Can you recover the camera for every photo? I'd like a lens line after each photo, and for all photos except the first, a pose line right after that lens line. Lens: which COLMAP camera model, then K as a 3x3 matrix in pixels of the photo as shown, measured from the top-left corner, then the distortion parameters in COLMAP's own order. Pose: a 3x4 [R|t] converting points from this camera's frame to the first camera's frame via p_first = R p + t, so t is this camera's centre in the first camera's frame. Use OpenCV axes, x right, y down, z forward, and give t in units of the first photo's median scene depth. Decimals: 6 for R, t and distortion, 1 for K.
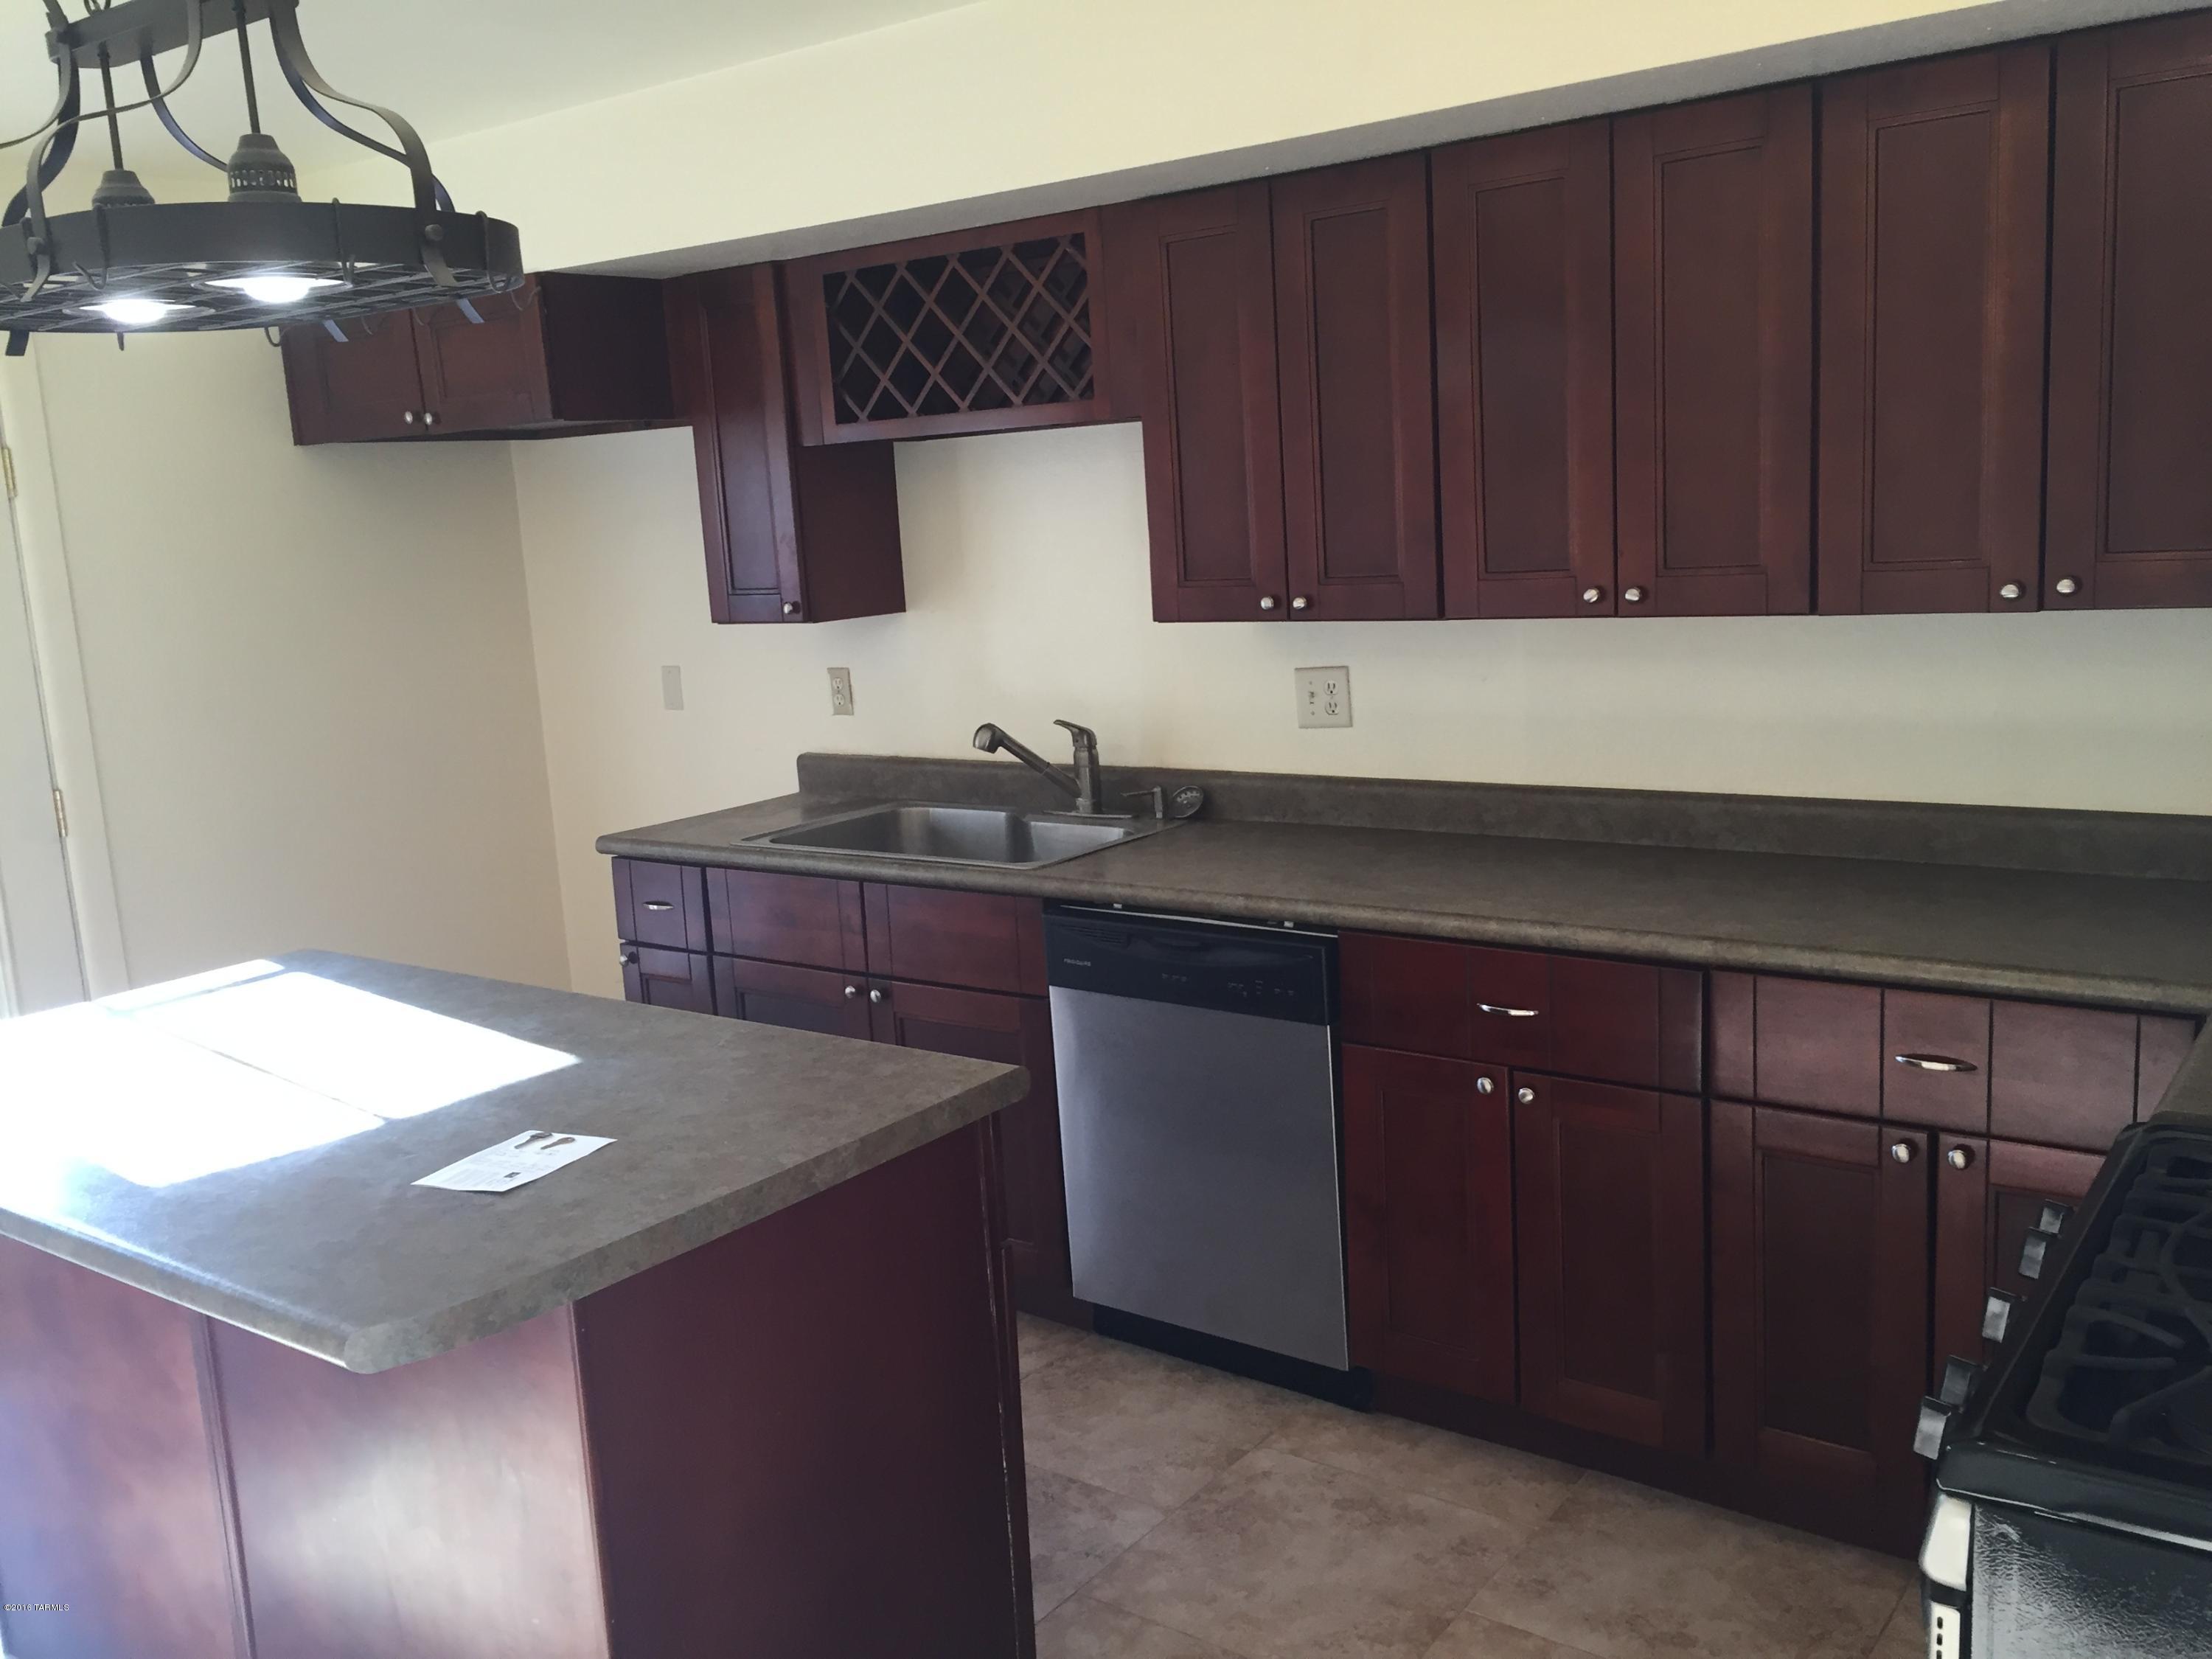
lens RADIAL K [[1917.7, 0, 1104.4], [0, 1917.7, 773.9], [0, 0, 1]] dist [0.121845, -0.001570]
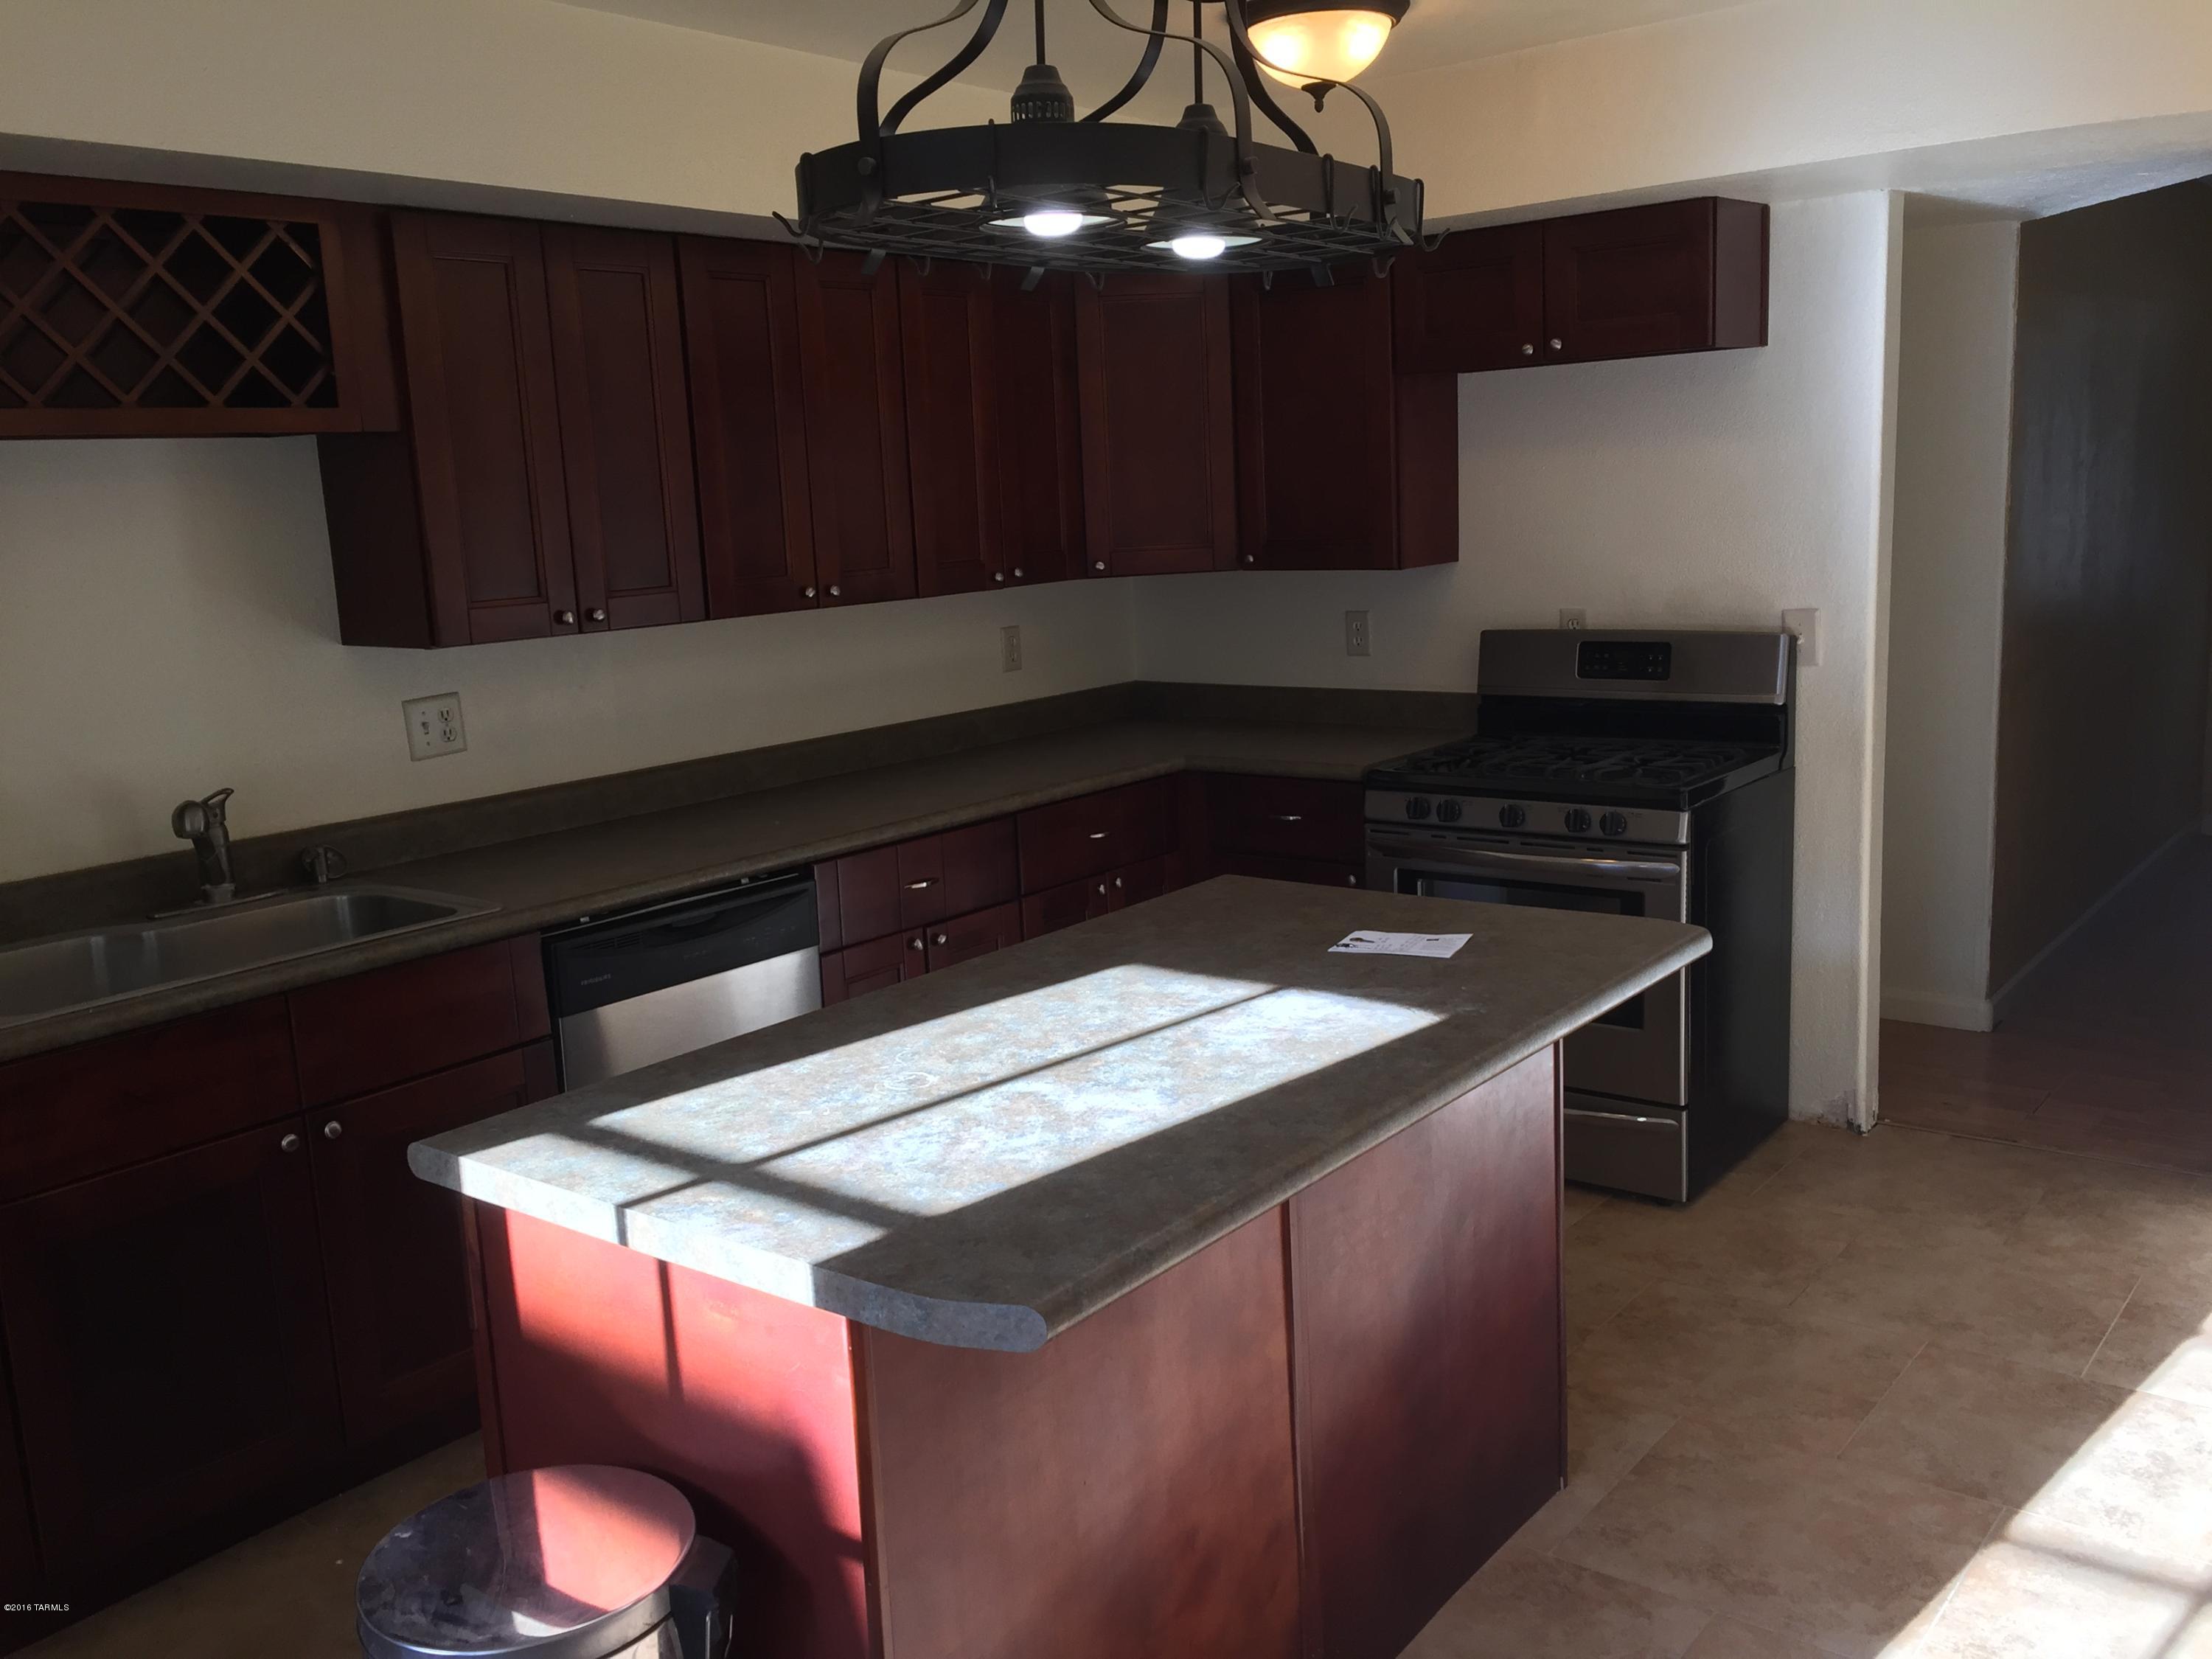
lens RADIAL K [[1863.9, 0, 1106.0], [0, 1863.9, 829.5], [0, 0, 1]] dist [0.043802, -0.091175]
pose [[0.028749, -0.124798, 0.991766, -0.902716], [0.185139, 0.975674, 0.117406, -0.039188], [-0.982292, 0.180239, 0.051154, 0.648439]]
